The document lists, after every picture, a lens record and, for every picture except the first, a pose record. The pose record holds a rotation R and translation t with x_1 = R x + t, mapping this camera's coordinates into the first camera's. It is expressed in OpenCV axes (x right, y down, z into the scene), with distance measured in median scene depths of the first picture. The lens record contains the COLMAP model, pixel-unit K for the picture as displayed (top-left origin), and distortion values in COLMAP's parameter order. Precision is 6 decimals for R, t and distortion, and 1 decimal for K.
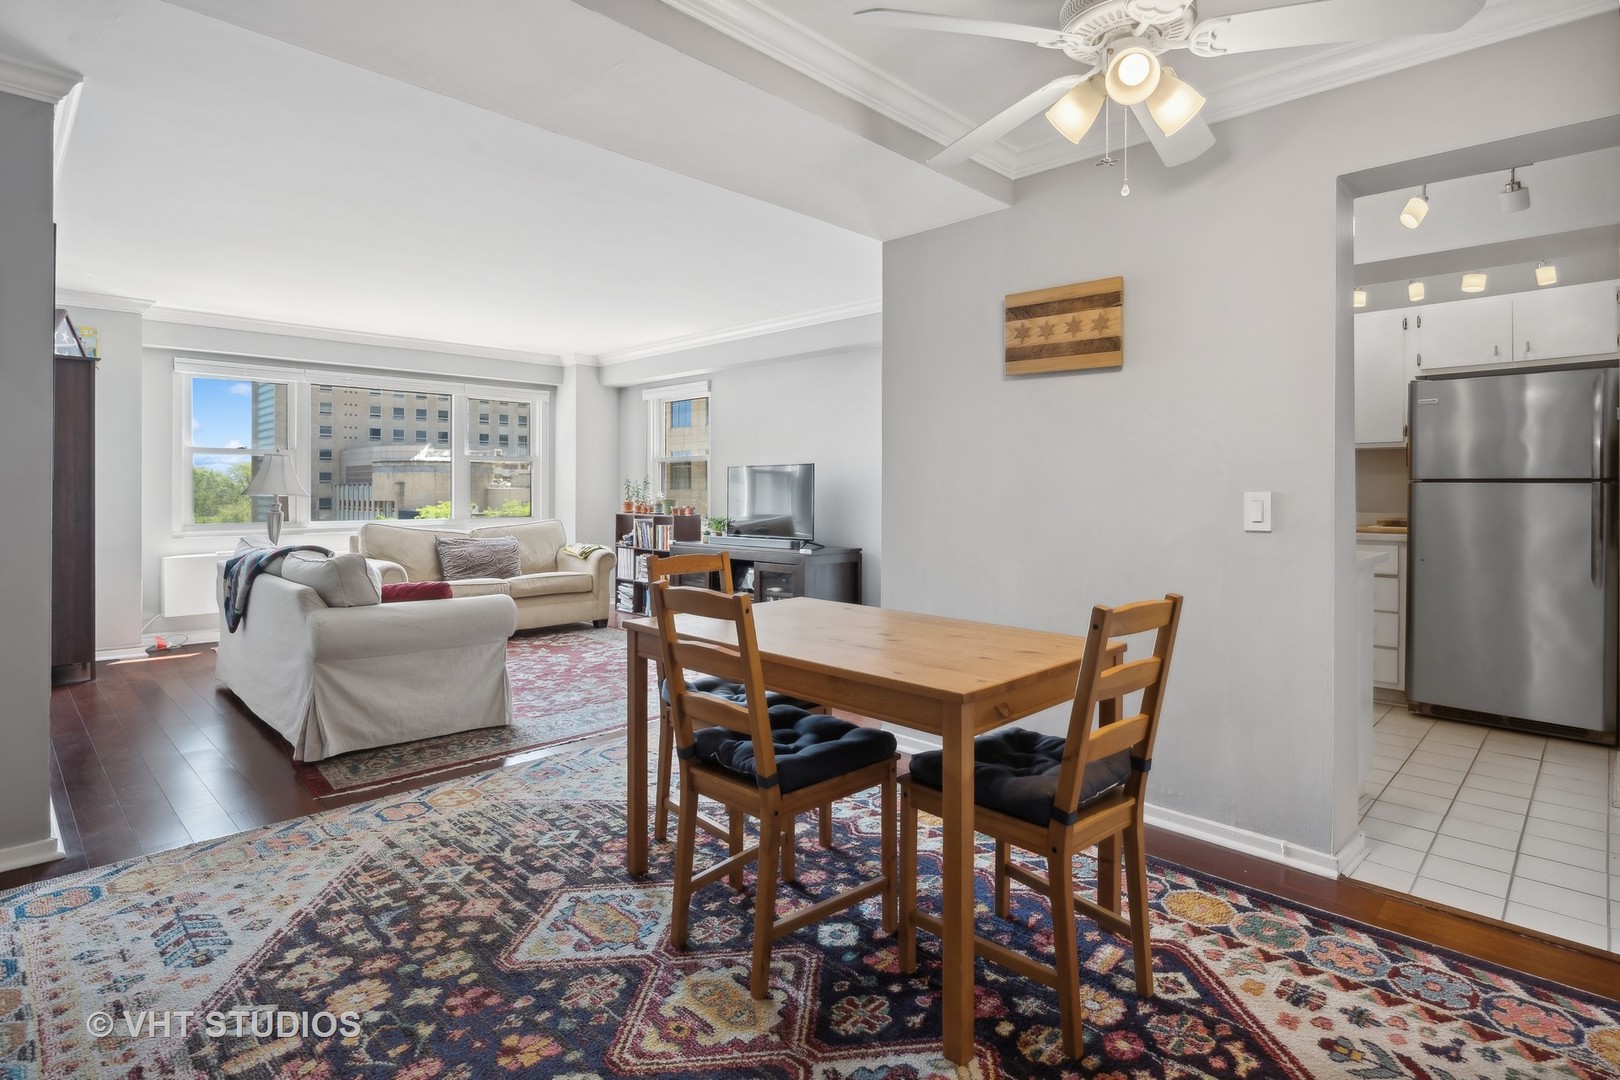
lens RADIAL K [[821.7, 0, 799.6], [0, 821.7, 493.4], [0, 0, 1]] dist [0.001564, 0.000433]
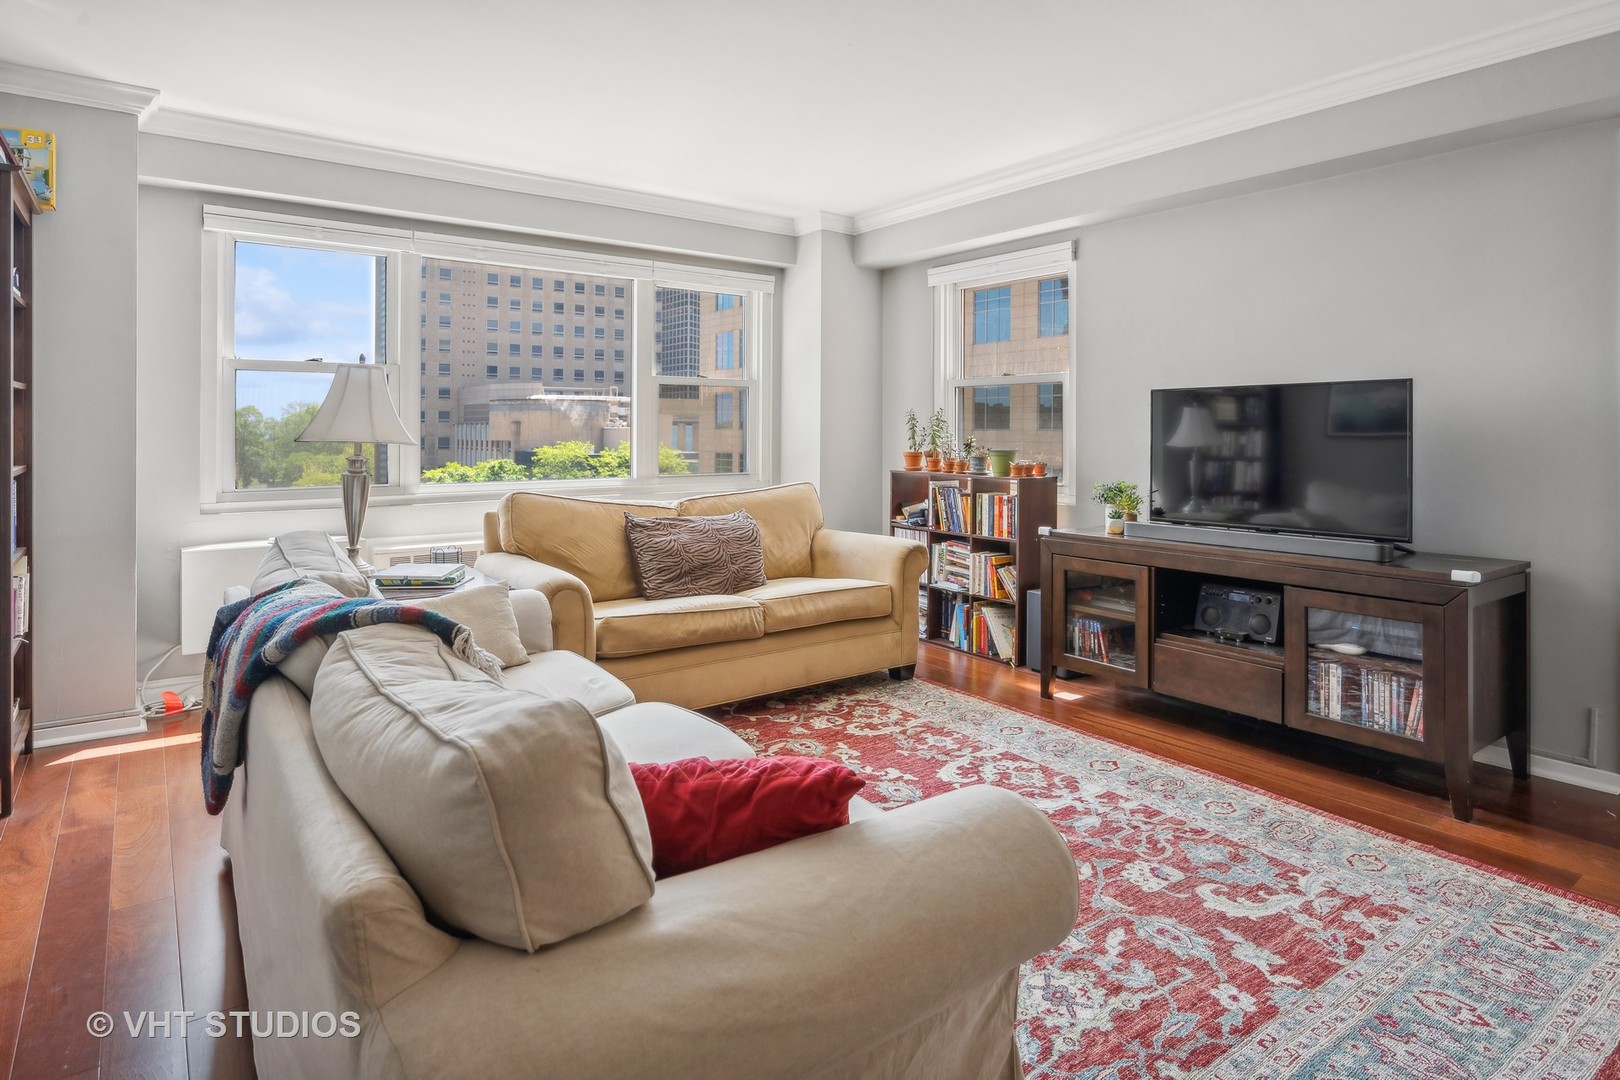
lens RADIAL K [[889.4, 0, 801.0], [0, 889.4, 431.2], [0, 0, 1]] dist [0.001320, -0.001335]
pose [[0.989983, 0.002098, -0.141174, -0.205239], [-0.002473, 0.999994, -0.002480, -0.003390], [0.141168, 0.002804, 0.989982, 0.354970]]
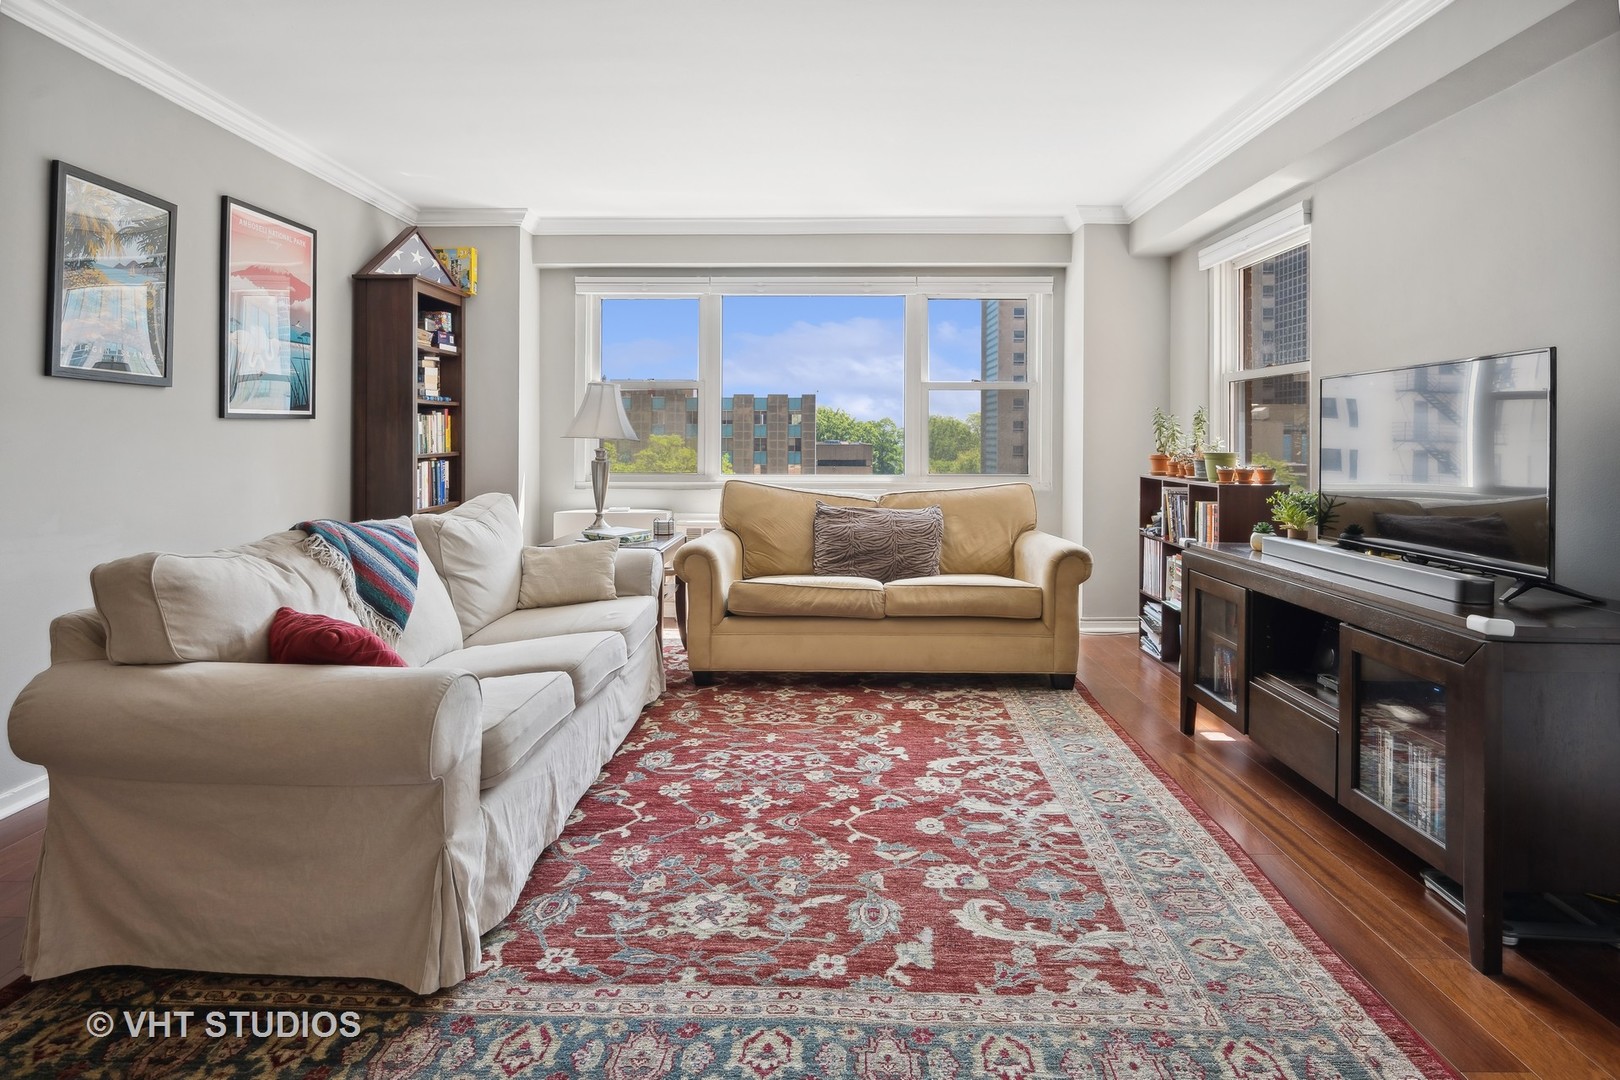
lens RADIAL K [[884.6, 0, 801.7], [0, 884.6, 431.5], [0, 0, 1]] dist [0.000696, -0.000644]
pose [[0.699176, -0.002033, -0.714947, 0.048168], [-0.006421, 0.999938, -0.009124, 0.001470], [0.714921, 0.010970, 0.699119, 0.429093]]
